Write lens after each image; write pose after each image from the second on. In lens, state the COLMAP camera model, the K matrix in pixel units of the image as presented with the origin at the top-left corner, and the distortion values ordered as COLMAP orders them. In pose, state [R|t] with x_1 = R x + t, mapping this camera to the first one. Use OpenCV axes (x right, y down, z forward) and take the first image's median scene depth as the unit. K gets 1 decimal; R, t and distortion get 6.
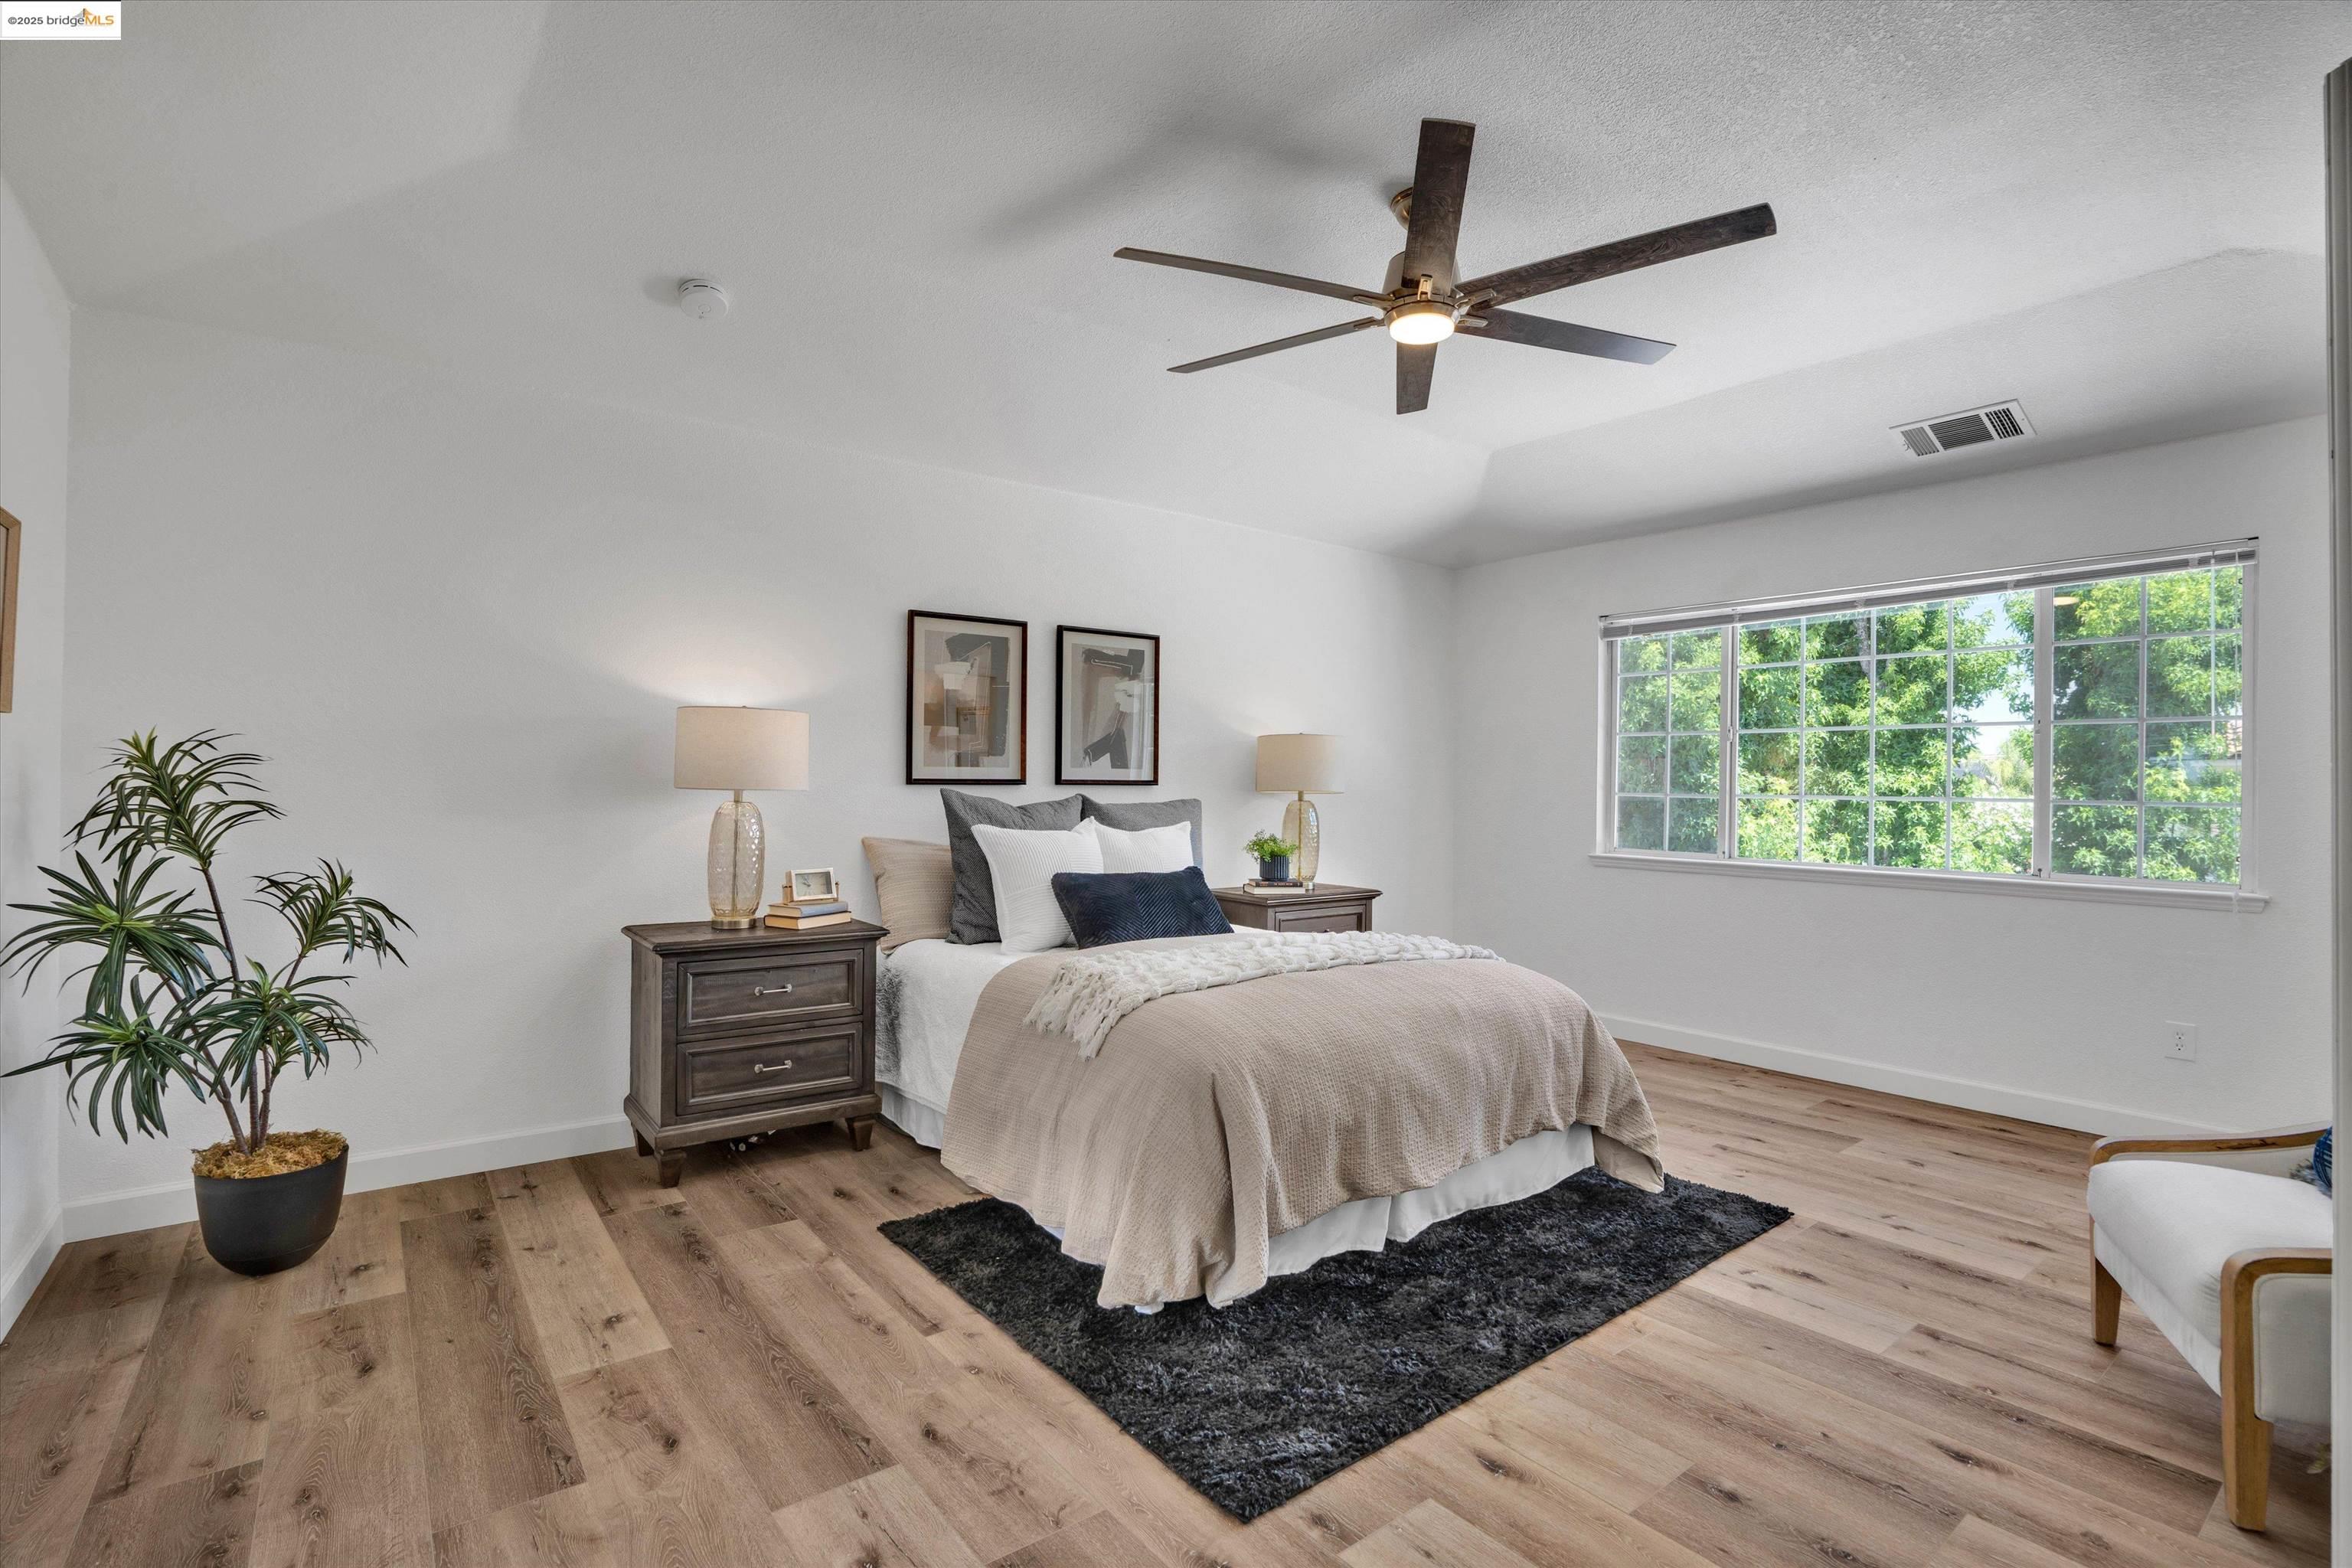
lens RADIAL K [[1091.0, 0, 1172.5], [0, 1091.0, 777.2], [0, 0, 1]] dist [-0.073586, 0.028475]
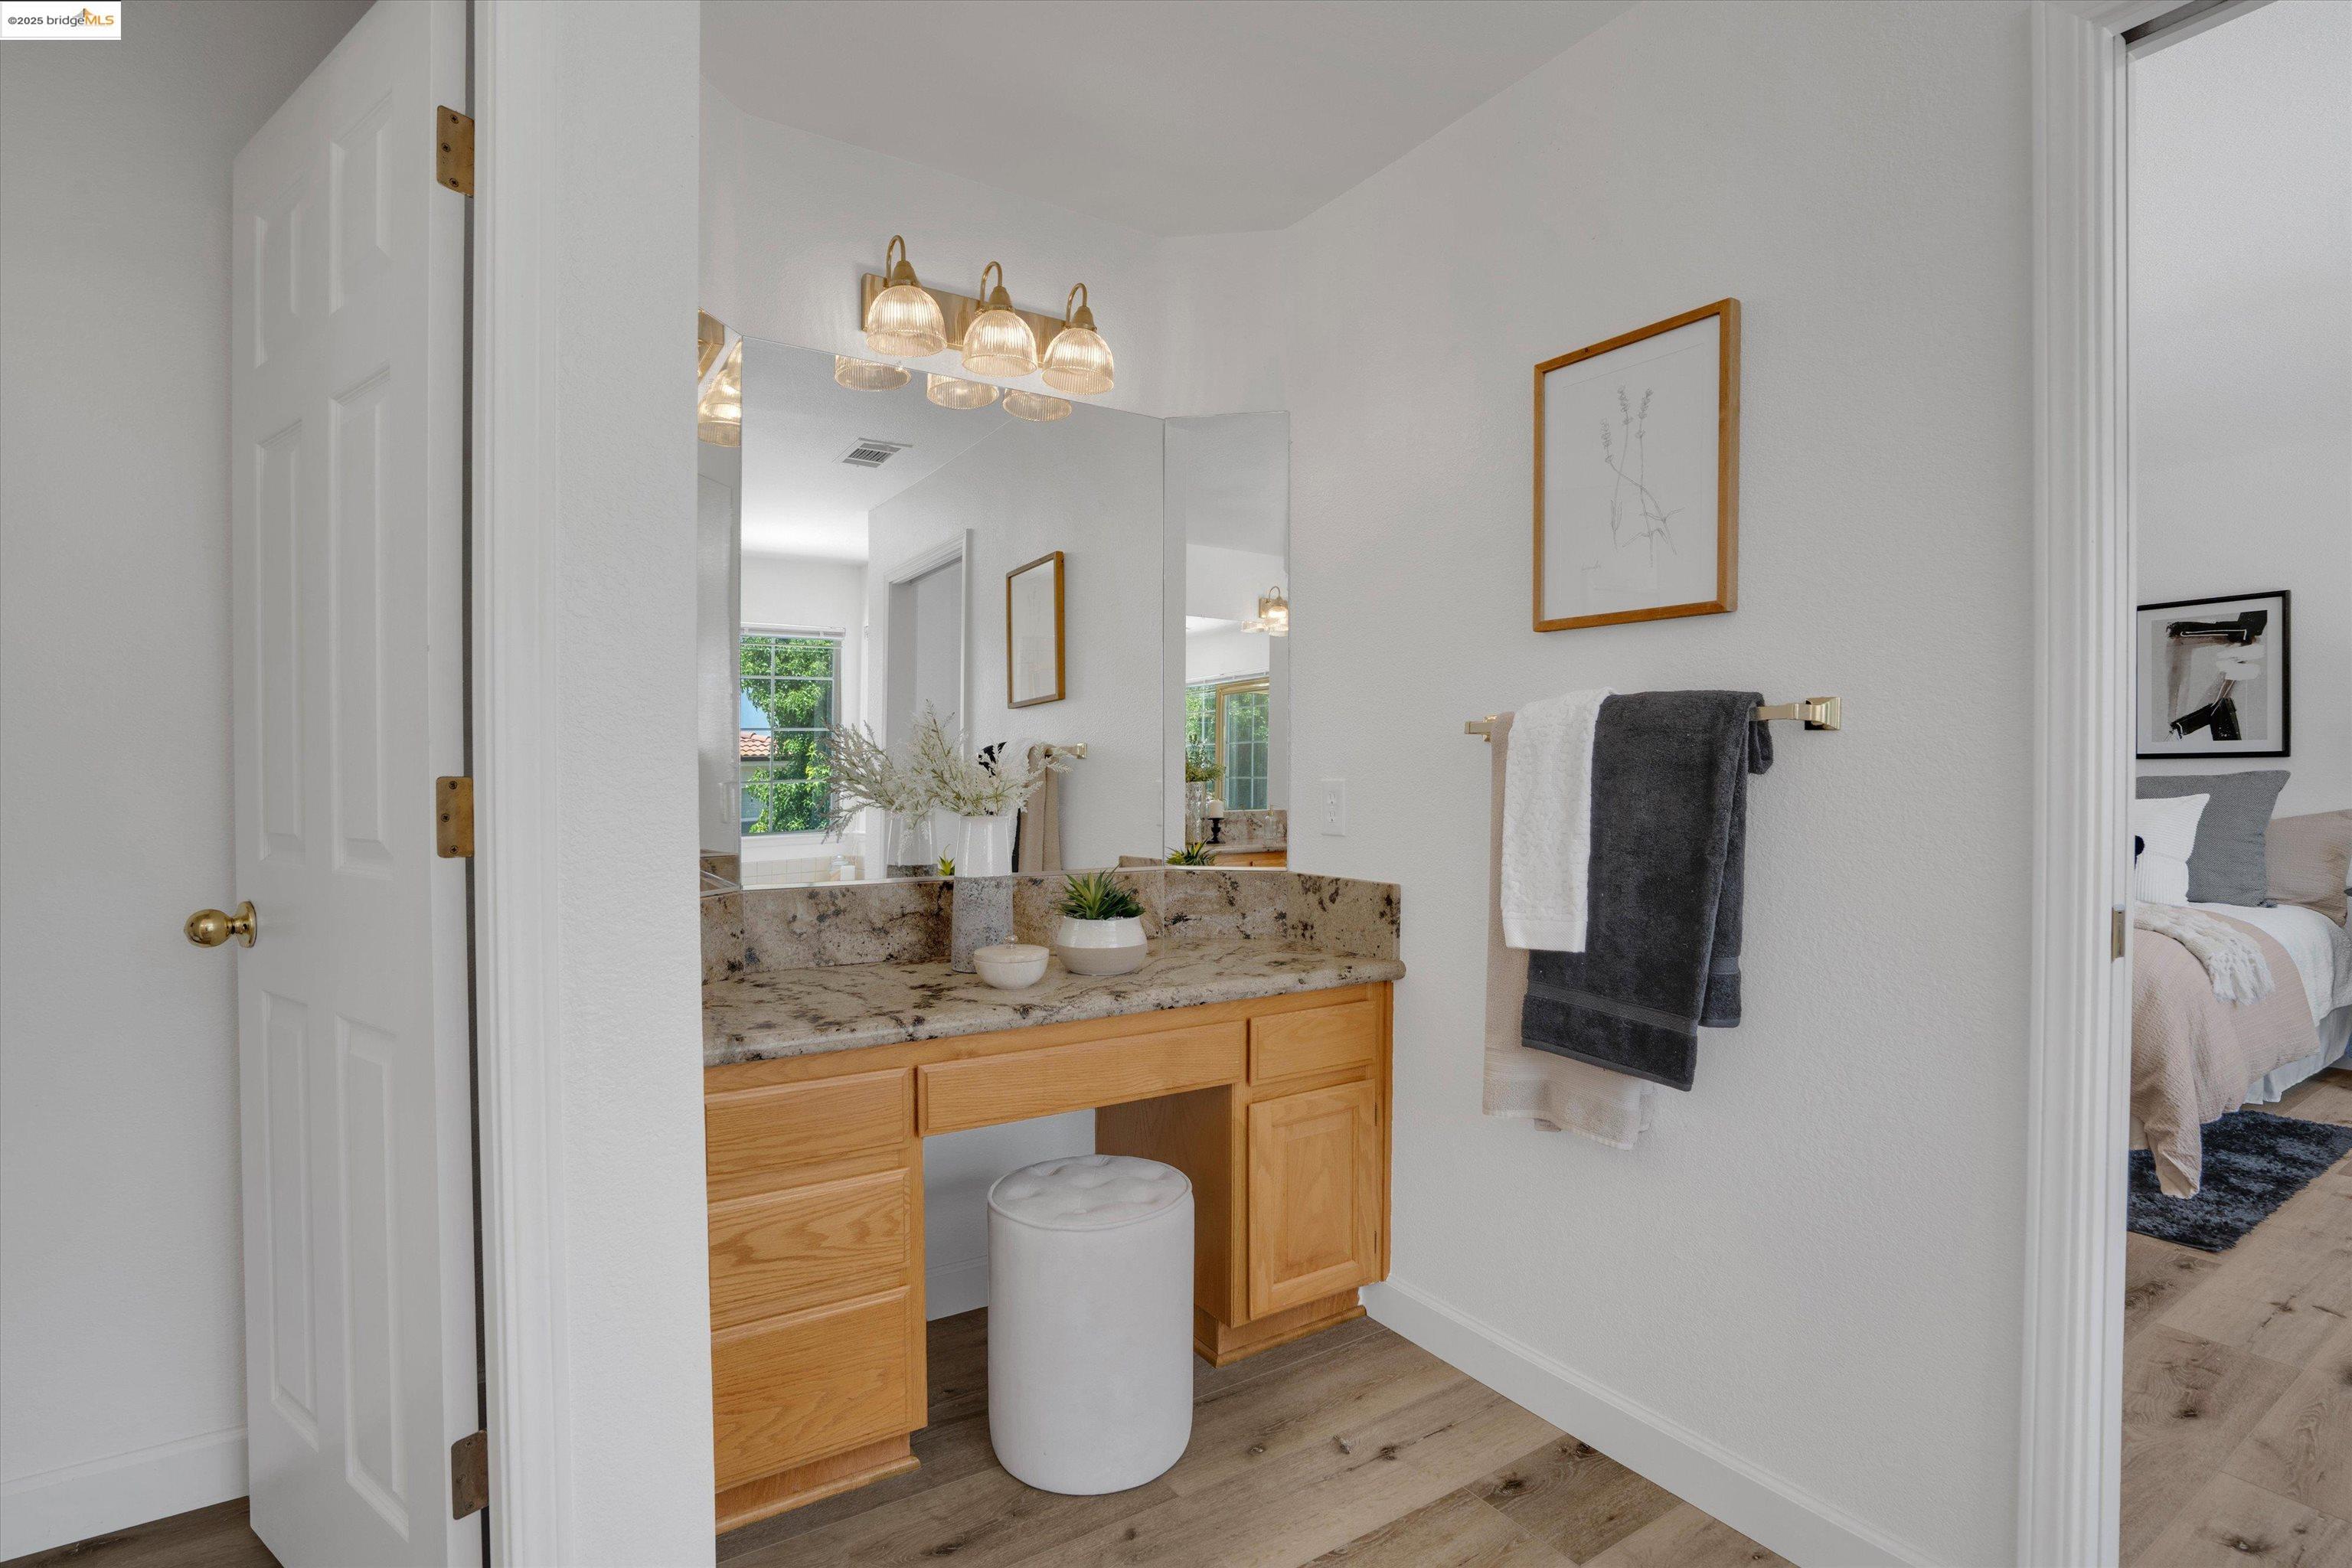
lens RADIAL K [[1115.7, 0, 1163.3], [0, 1115.7, 790.2], [0, 0, 1]] dist [-0.070479, 0.025210]
pose [[-0.083254, 0.006671, -0.996506, 1.171137], [0.017020, 0.999841, 0.005272, 0.018668], [0.996383, -0.016522, -0.083354, 0.180437]]
